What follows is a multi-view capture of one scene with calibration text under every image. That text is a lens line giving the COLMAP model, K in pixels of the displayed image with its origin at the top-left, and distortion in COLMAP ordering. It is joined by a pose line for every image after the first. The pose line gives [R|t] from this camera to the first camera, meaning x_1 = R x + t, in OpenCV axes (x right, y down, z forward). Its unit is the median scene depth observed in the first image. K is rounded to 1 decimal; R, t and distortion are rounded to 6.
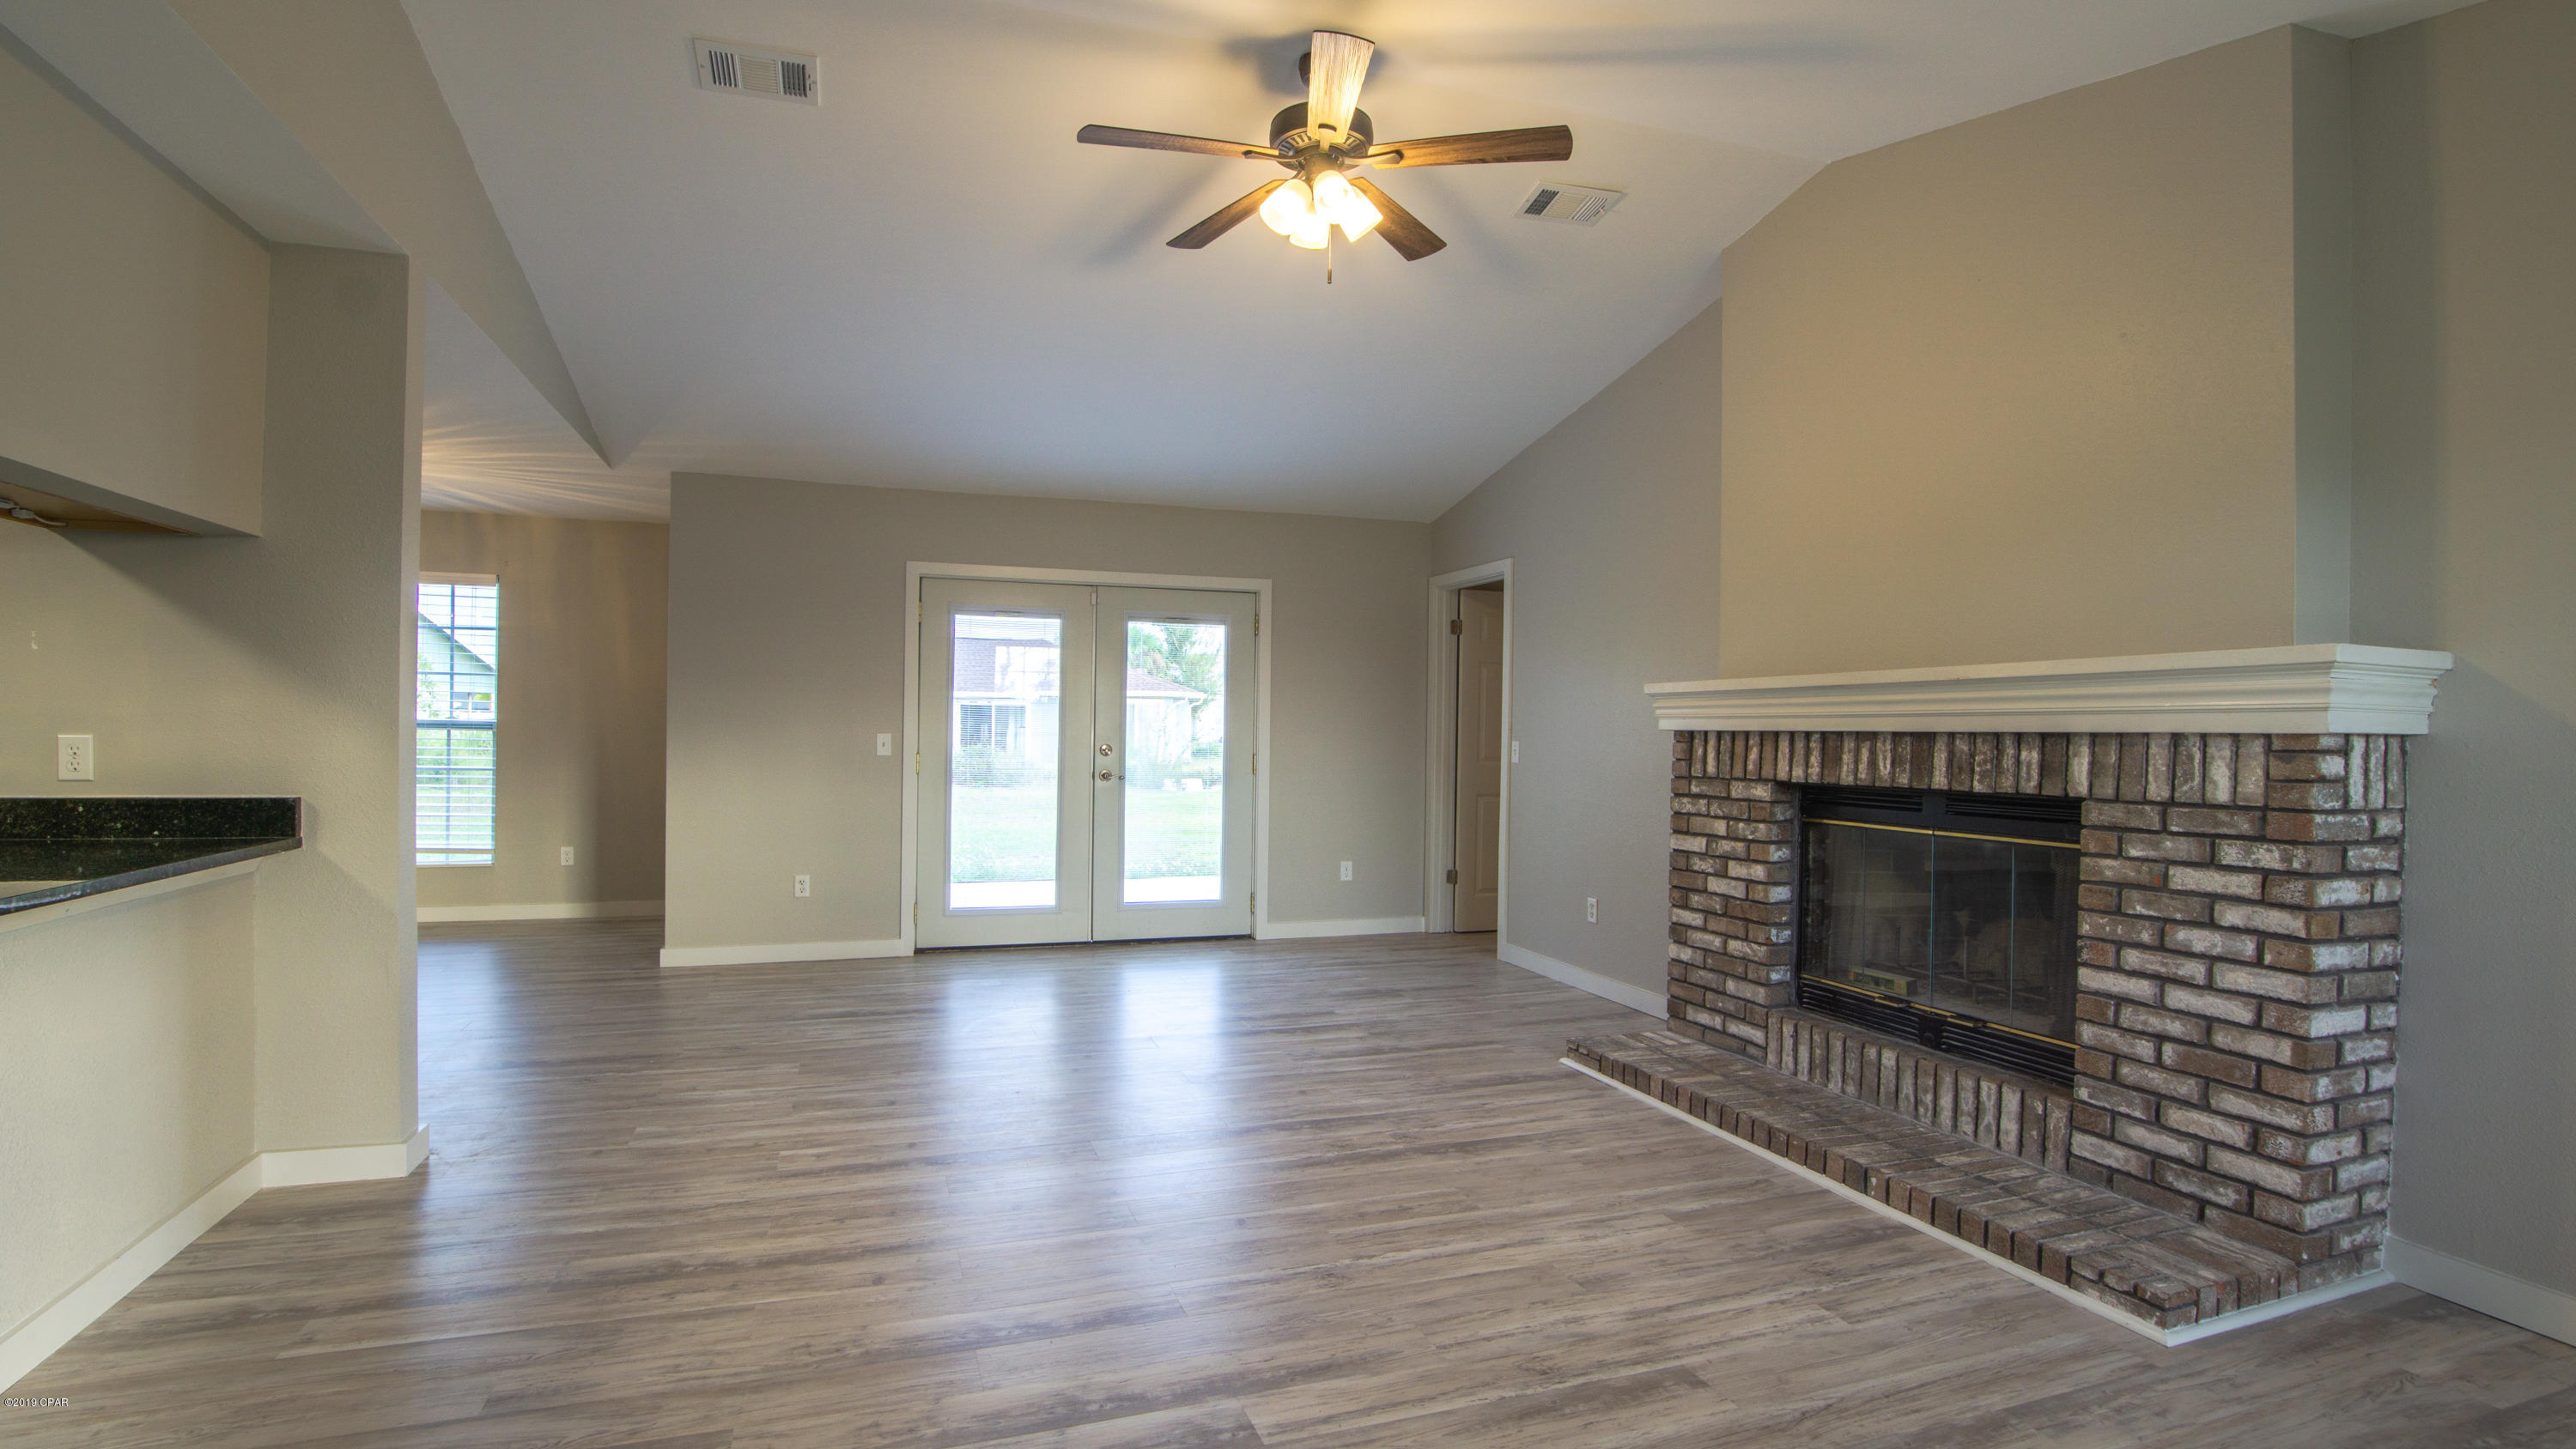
lens RADIAL K [[1182.7, 0, 1299.3], [0, 1182.7, 730.4], [0, 0, 1]] dist [-0.045622, 0.010506]
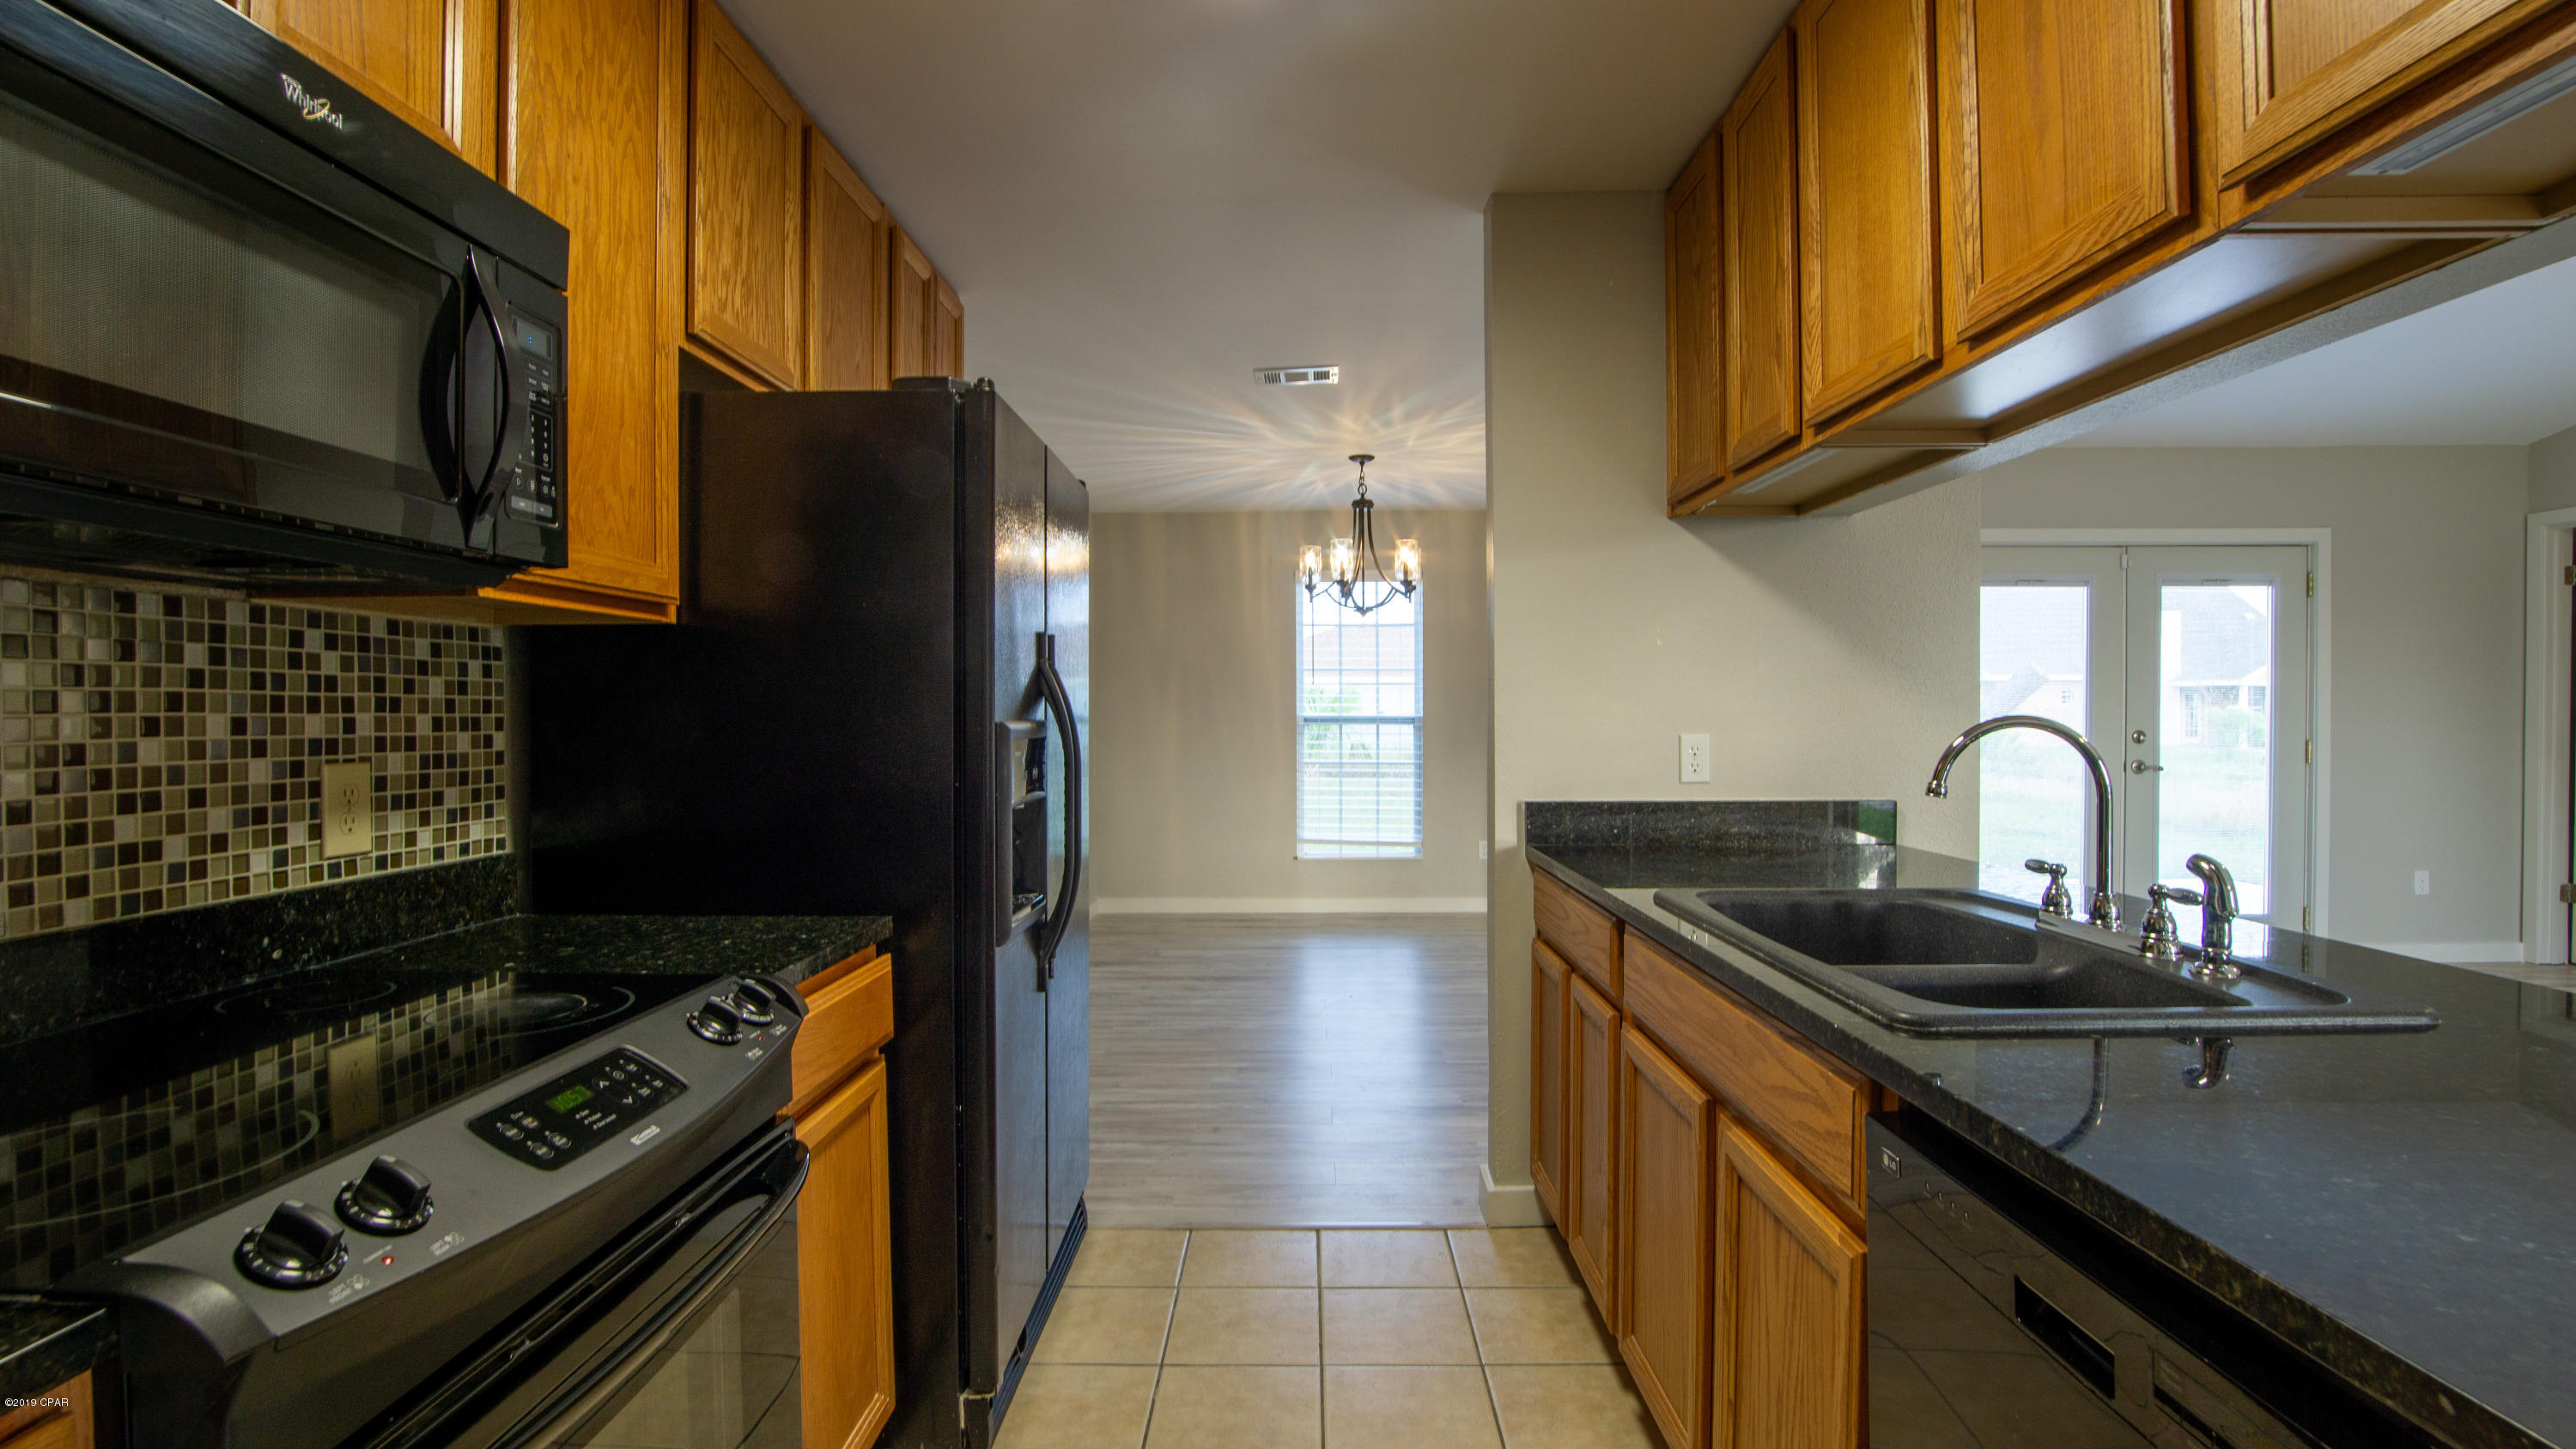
lens RADIAL K [[1220.6, 0, 1288.0], [0, 1220.6, 724.5], [0, 0, 1]] dist [-0.048471, 0.011360]
pose [[0.932167, -0.014282, -0.361748, -0.751816], [0.016342, 0.999863, 0.002636, -0.009278], [0.361661, -0.008369, 0.932272, -0.060708]]
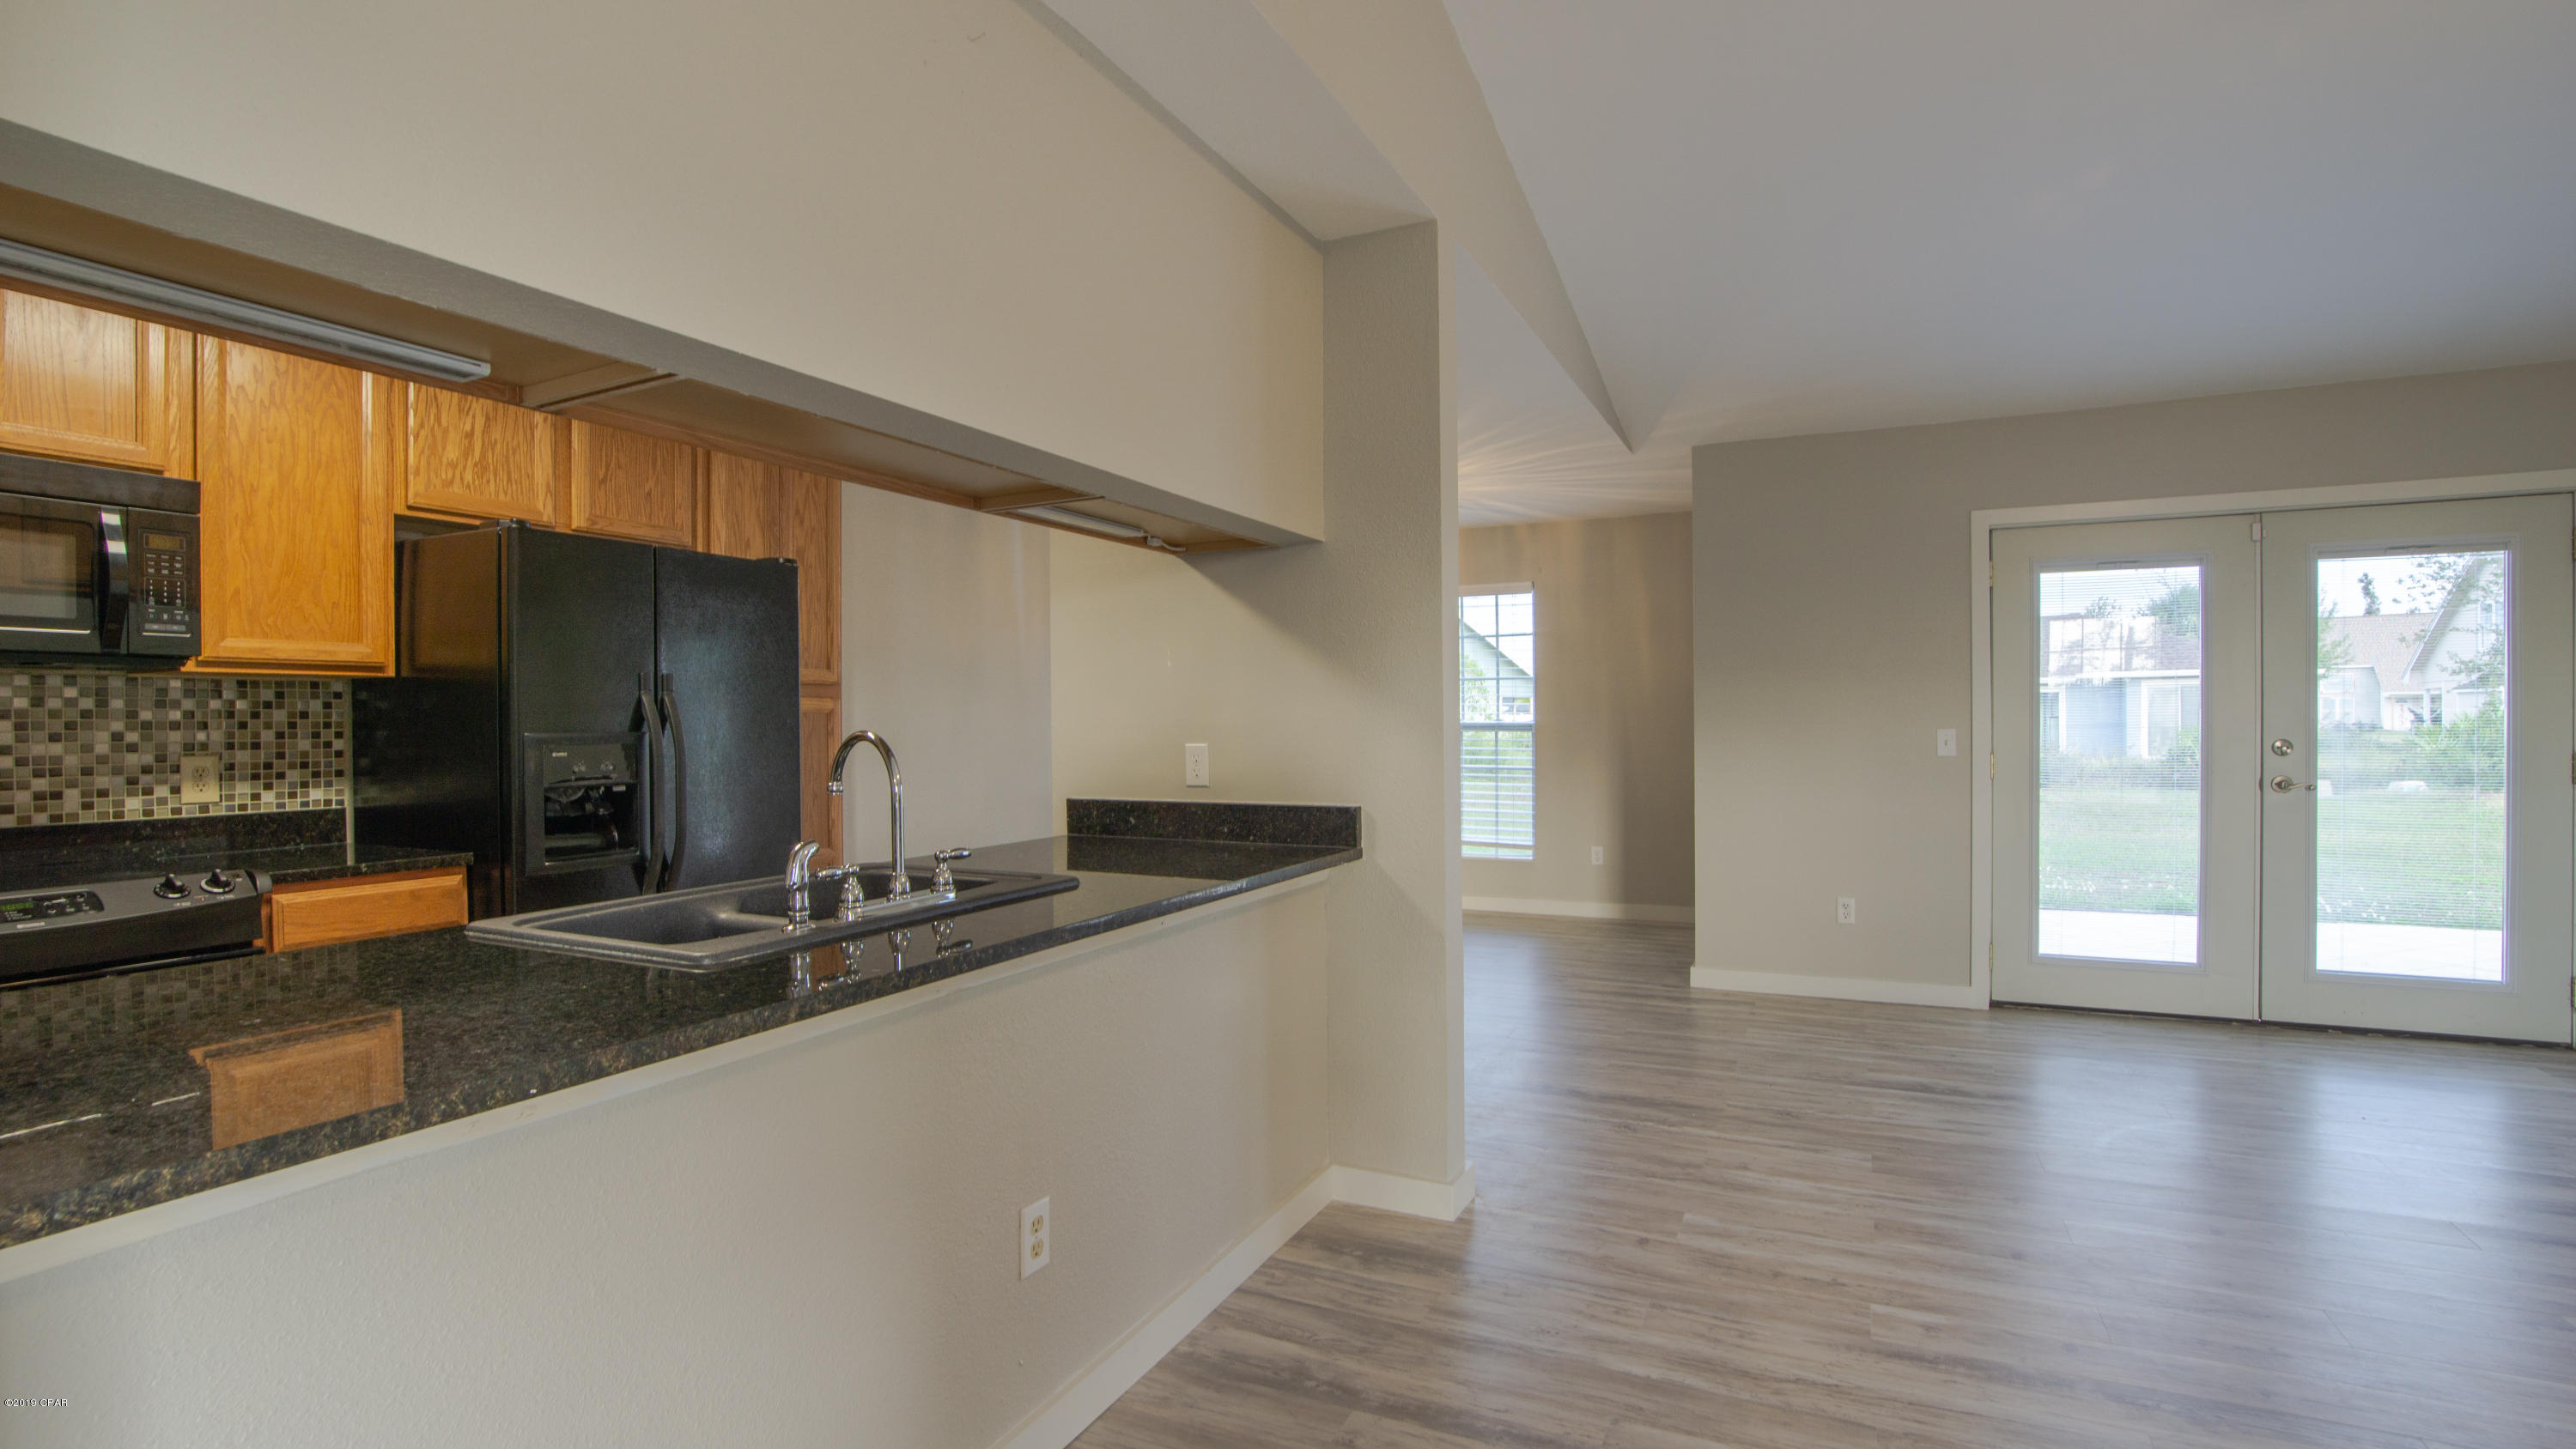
lens RADIAL K [[1182.7, 0, 1299.3], [0, 1182.7, 730.4], [0, 0, 1]] dist [-0.045622, 0.010506]
pose [[0.695214, -0.013354, -0.718679, -0.140060], [0.016485, 0.999861, -0.002633, -0.002994], [0.718614, -0.010017, 0.695337, 0.201236]]
